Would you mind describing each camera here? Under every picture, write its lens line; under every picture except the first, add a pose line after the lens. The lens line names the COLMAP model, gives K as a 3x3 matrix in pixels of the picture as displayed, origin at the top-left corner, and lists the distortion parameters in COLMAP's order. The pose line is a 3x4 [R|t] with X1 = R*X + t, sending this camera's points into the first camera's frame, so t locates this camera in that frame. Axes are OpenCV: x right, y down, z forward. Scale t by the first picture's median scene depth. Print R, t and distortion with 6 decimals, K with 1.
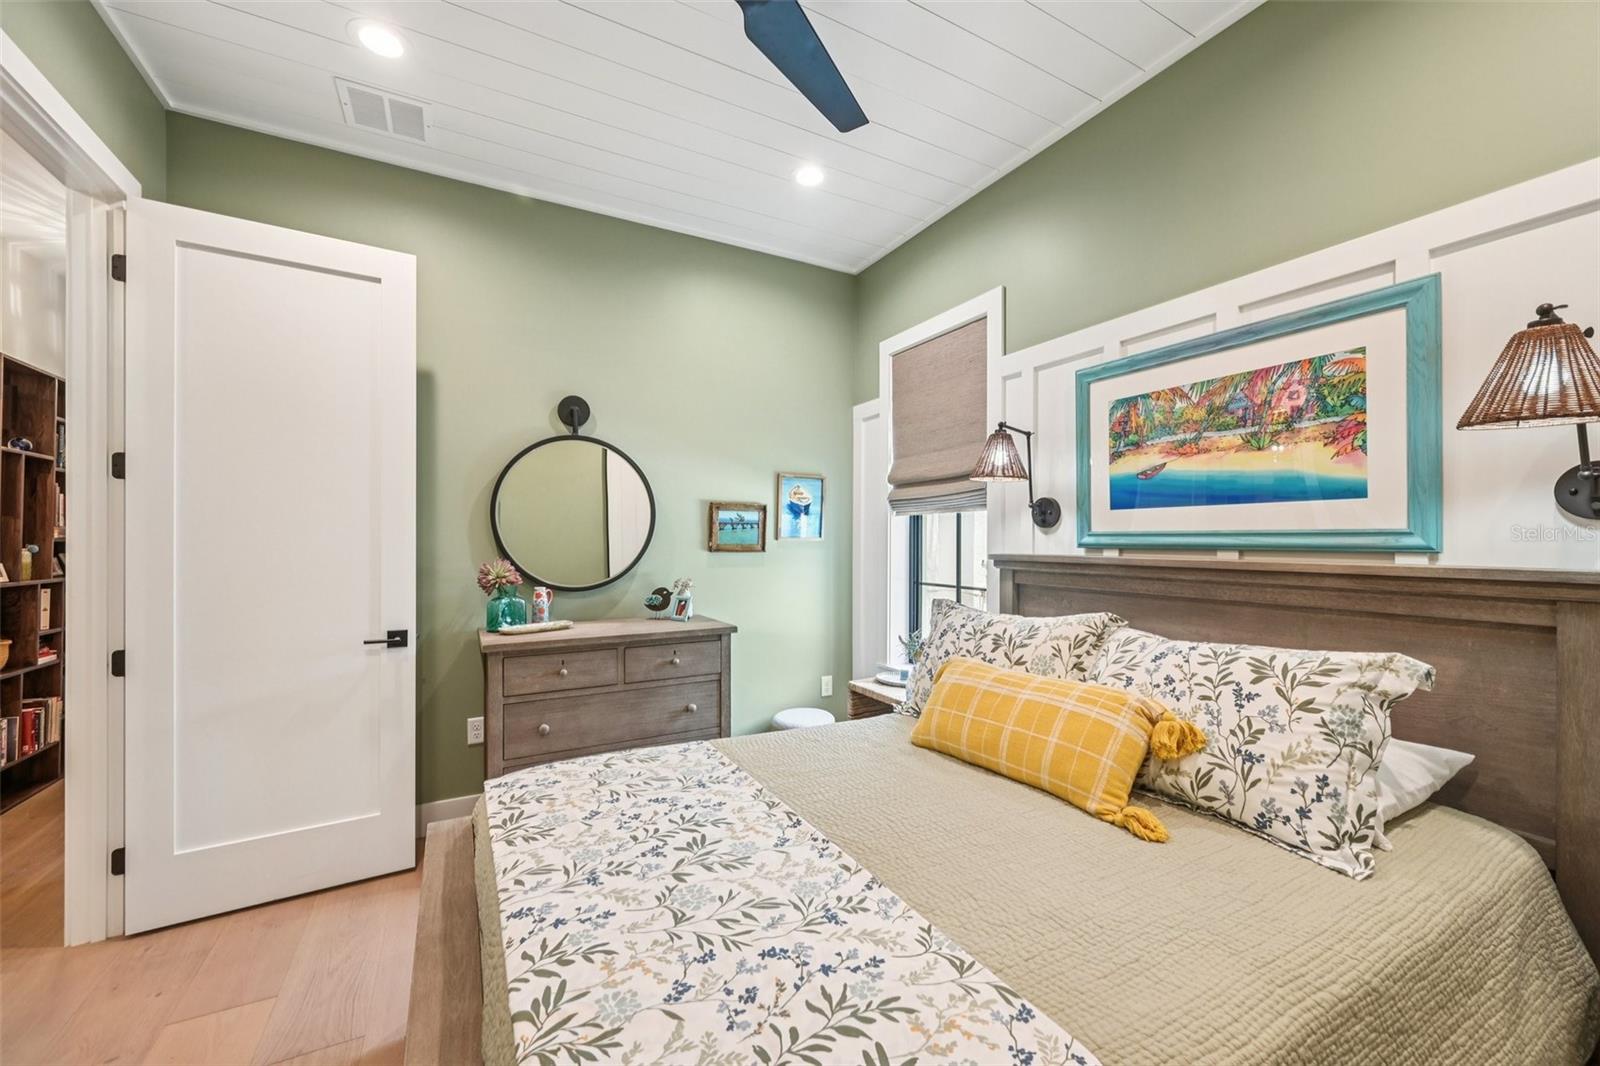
lens RADIAL K [[638.7, 0, 804.1], [0, 638.7, 538.0], [0, 0, 1]] dist [0.000778, 0.000107]
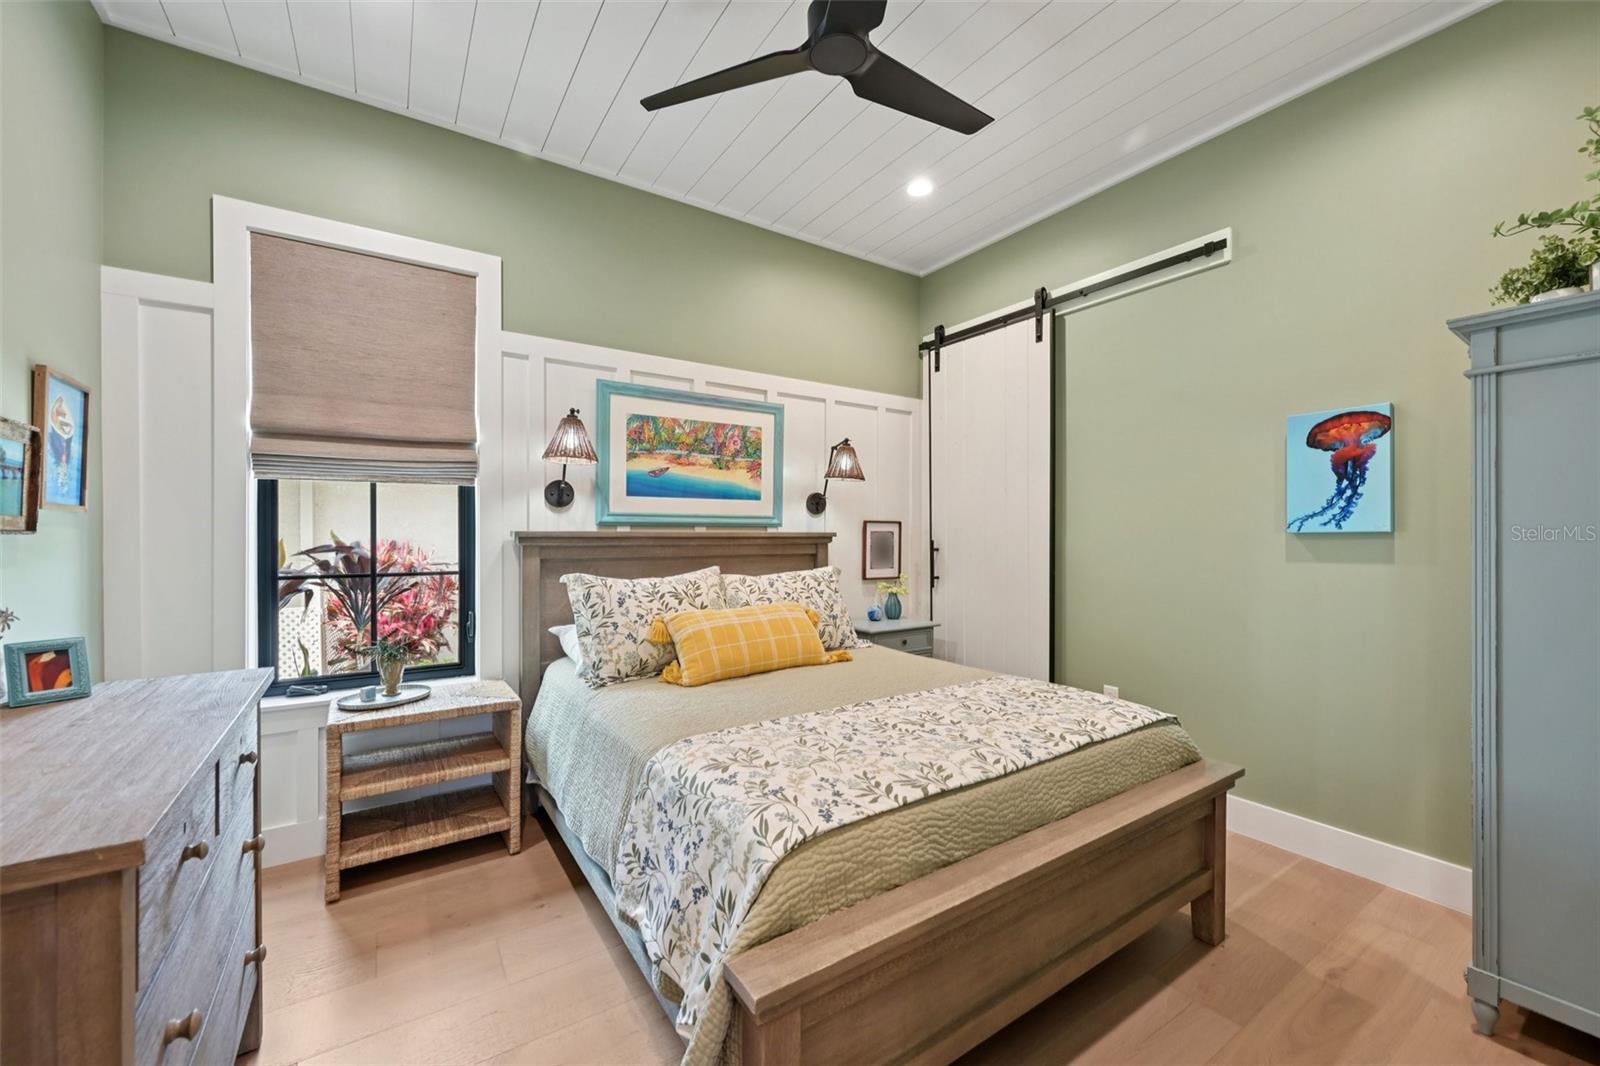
lens RADIAL K [[638.7, 0, 804.1], [0, 638.7, 538.0], [0, 0, 1]] dist [0.000778, 0.000107]
pose [[-0.098199, -0.012020, 0.995094, -1.041353], [-0.005784, 0.999917, 0.011508, 0.030215], [-0.995150, -0.004626, -0.098260, 0.918061]]
